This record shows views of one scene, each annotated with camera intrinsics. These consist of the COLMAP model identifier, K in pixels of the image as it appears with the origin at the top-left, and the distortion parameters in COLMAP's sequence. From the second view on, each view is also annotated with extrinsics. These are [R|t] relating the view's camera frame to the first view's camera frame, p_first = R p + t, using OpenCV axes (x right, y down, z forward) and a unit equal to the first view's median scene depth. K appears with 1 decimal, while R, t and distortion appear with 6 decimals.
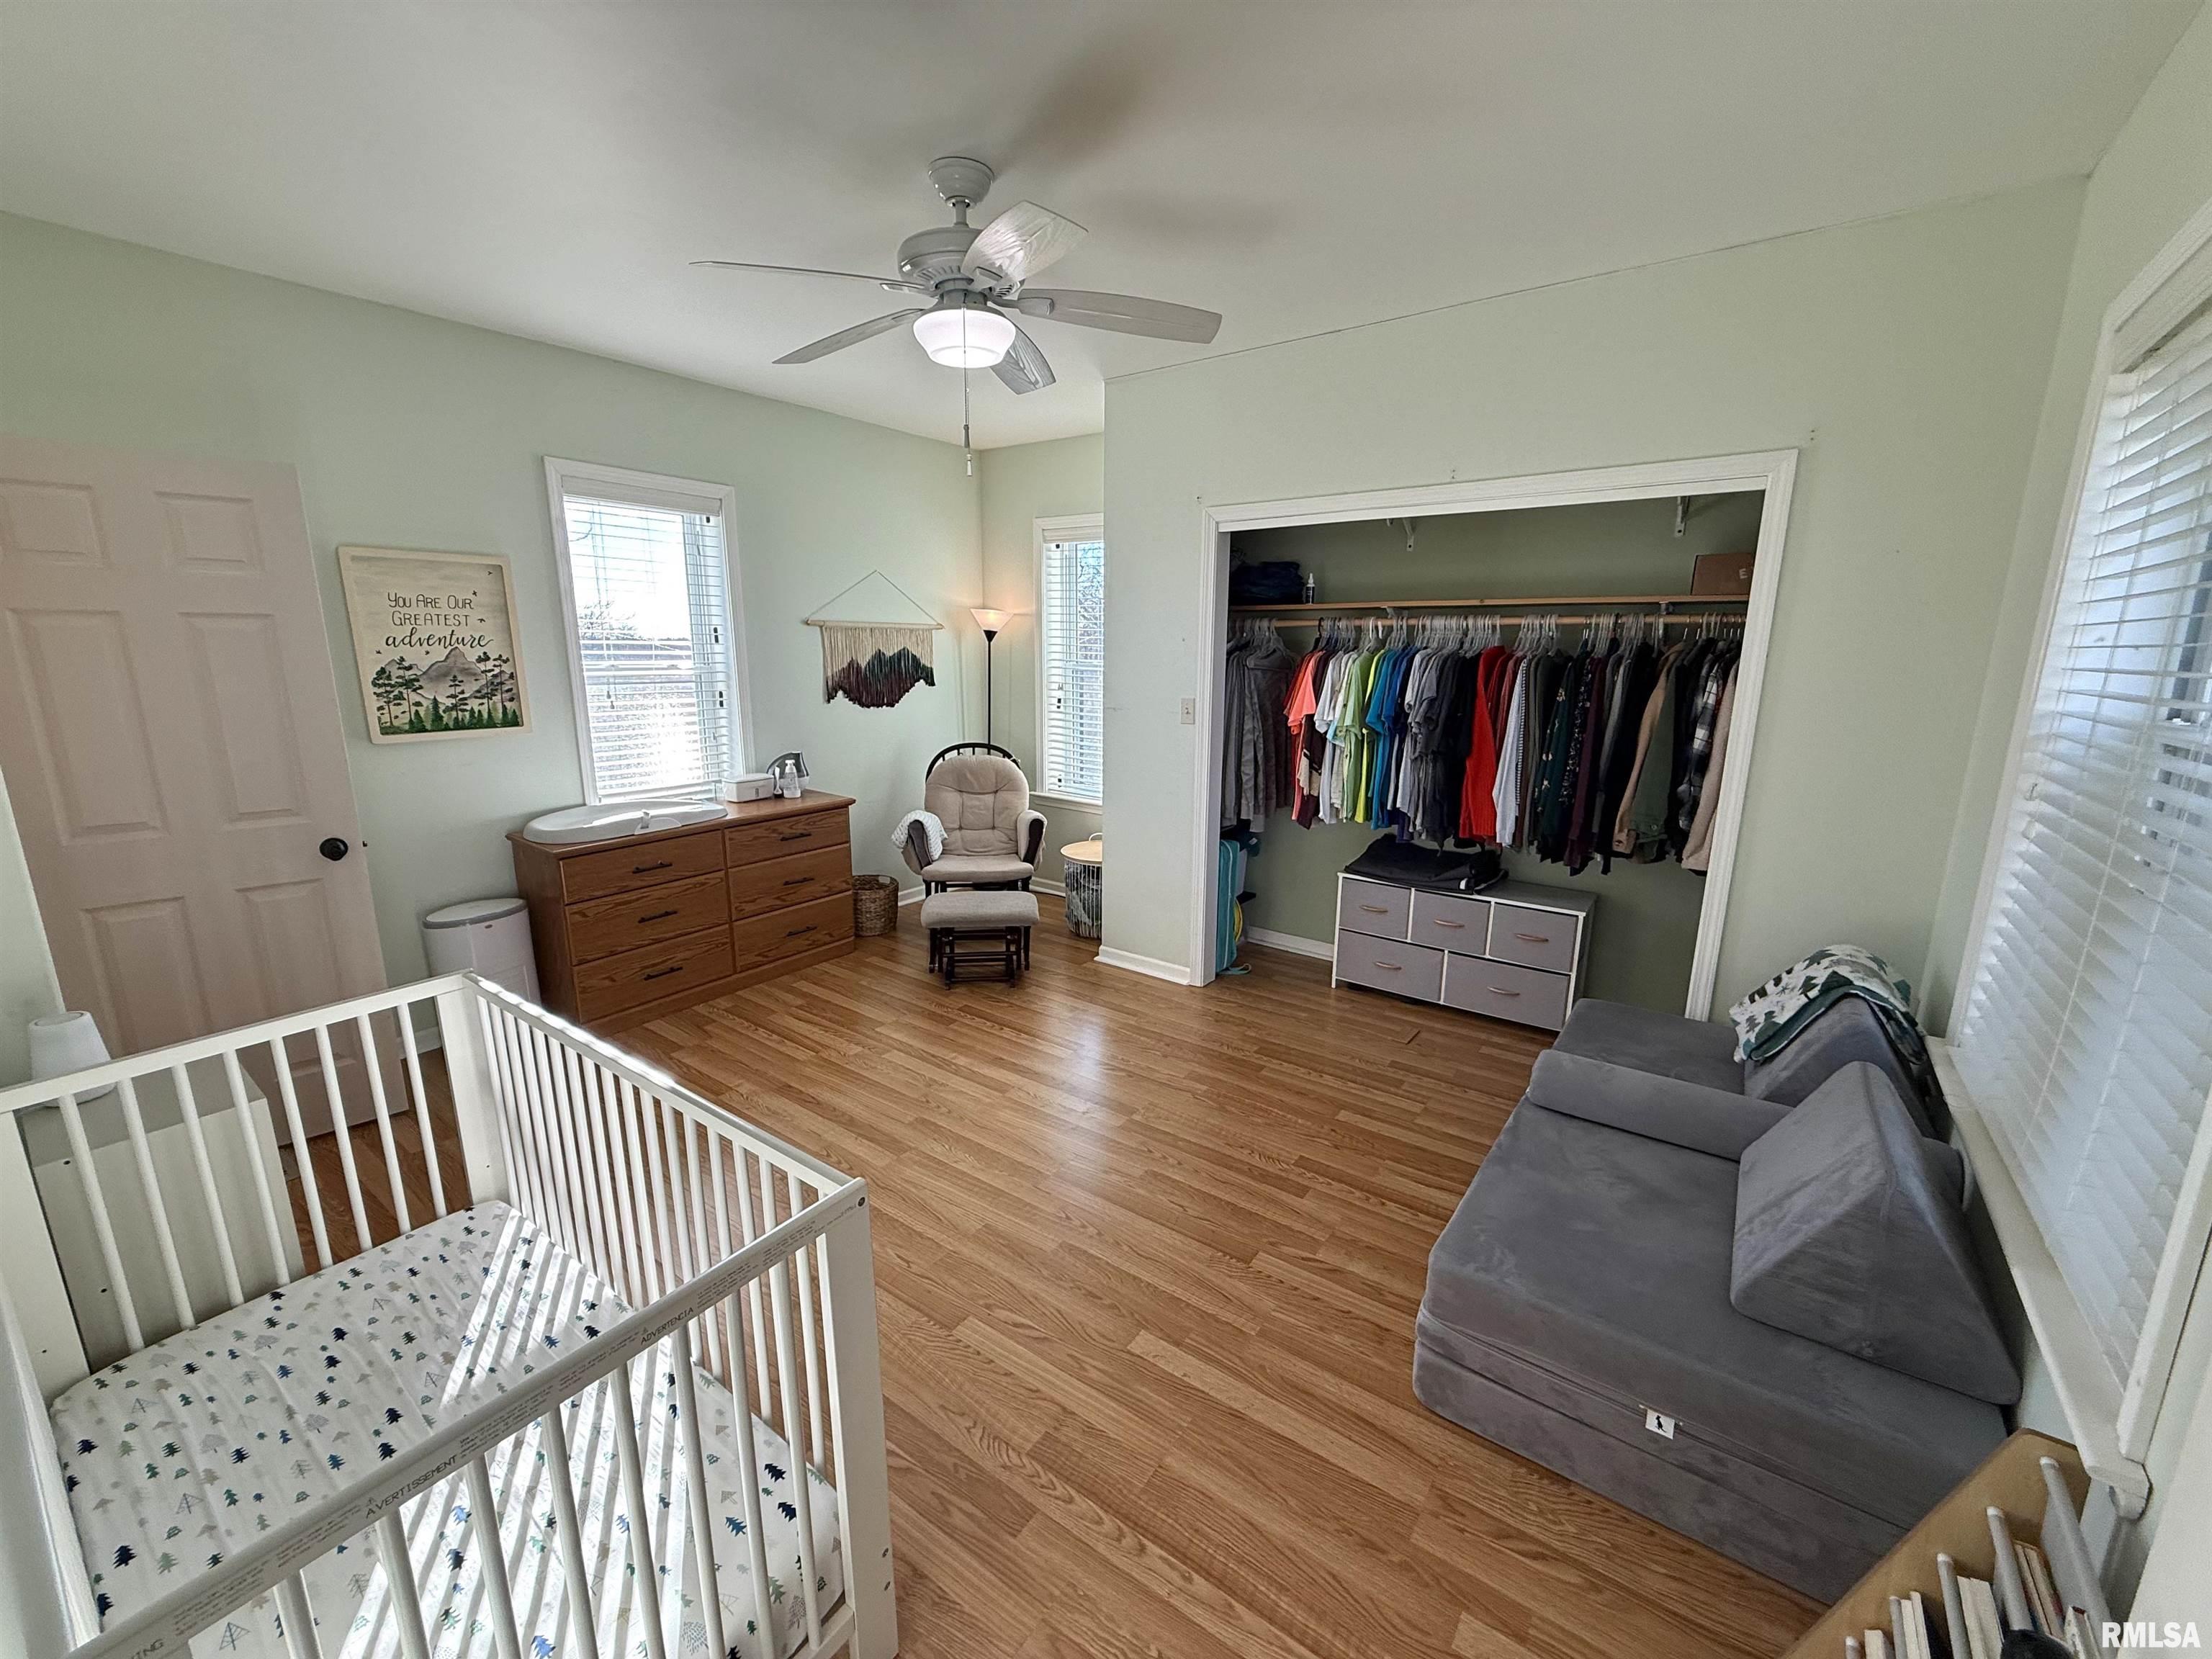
lens RADIAL K [[876.6, 0, 1099.7], [0, 876.6, 835.2], [0, 0, 1]] dist [0.001333, -0.000473]
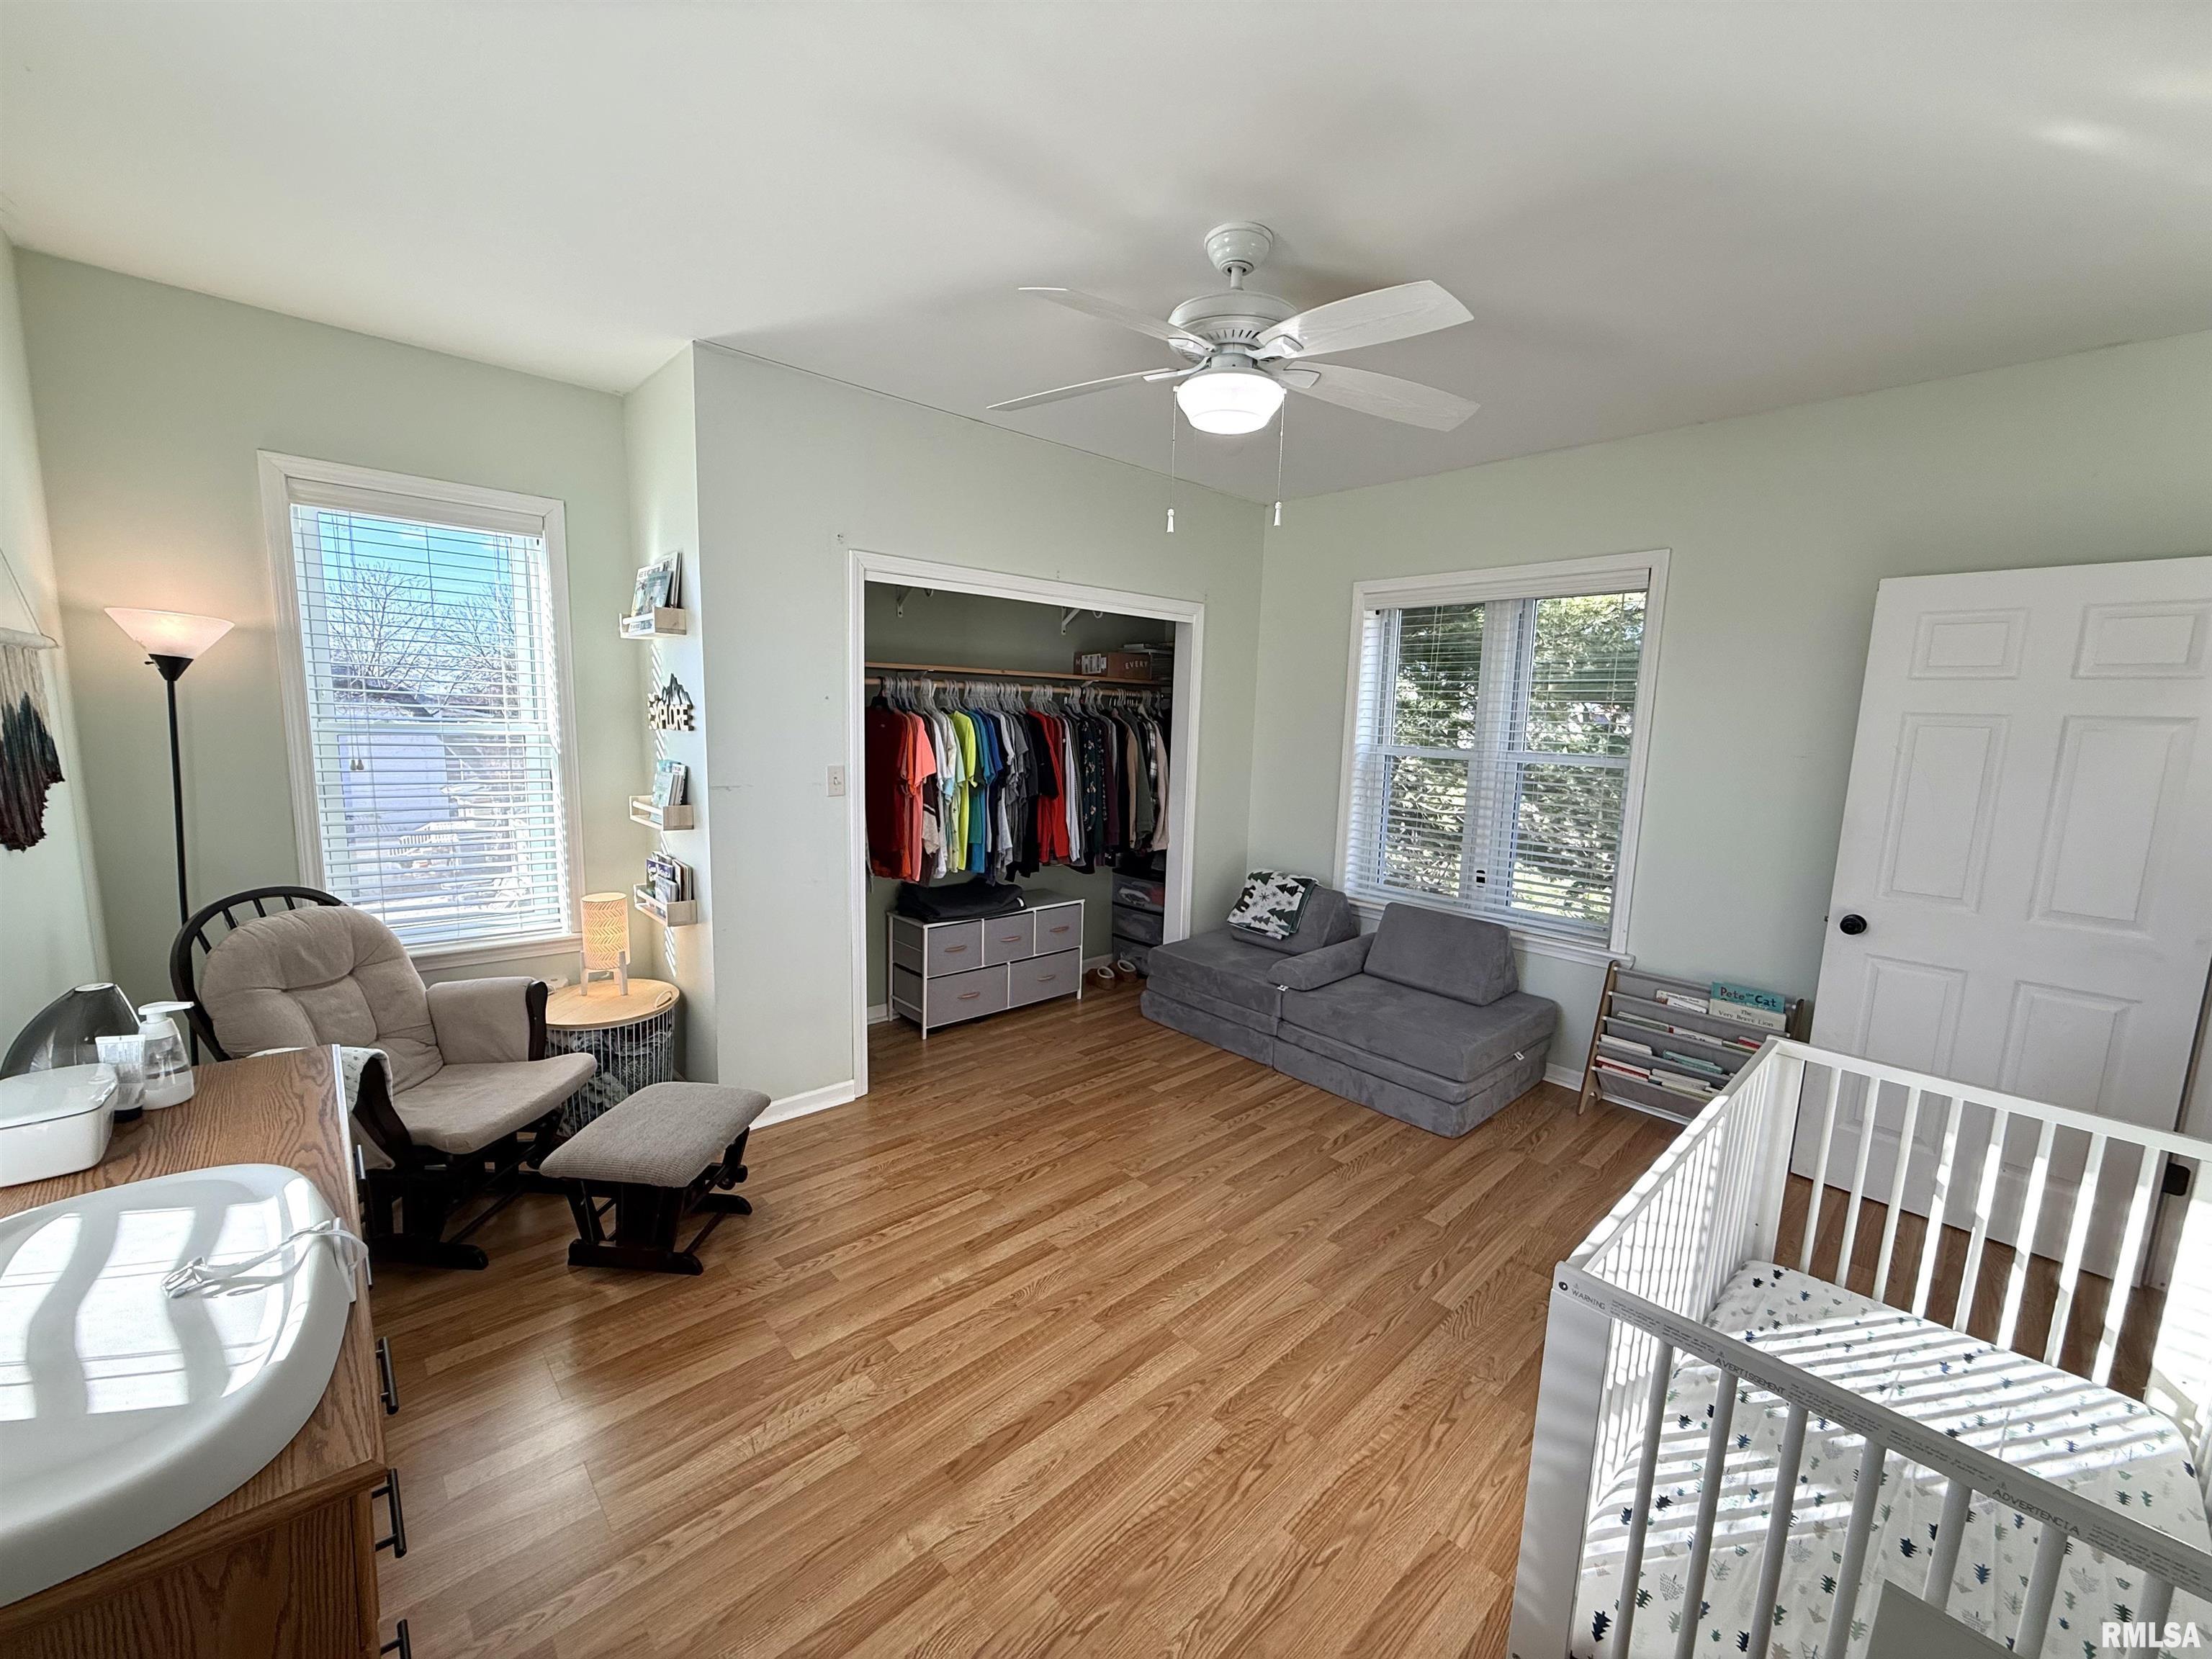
lens RADIAL K [[876.6, 0, 1102.9], [0, 876.6, 838.6], [0, 0, 1]] dist [0.001333, -0.000473]
pose [[0.193077, -0.143911, 0.970572, -0.792457], [0.180944, 0.977442, 0.108935, -0.155147], [-0.964355, 0.154587, 0.214762, 0.674170]]
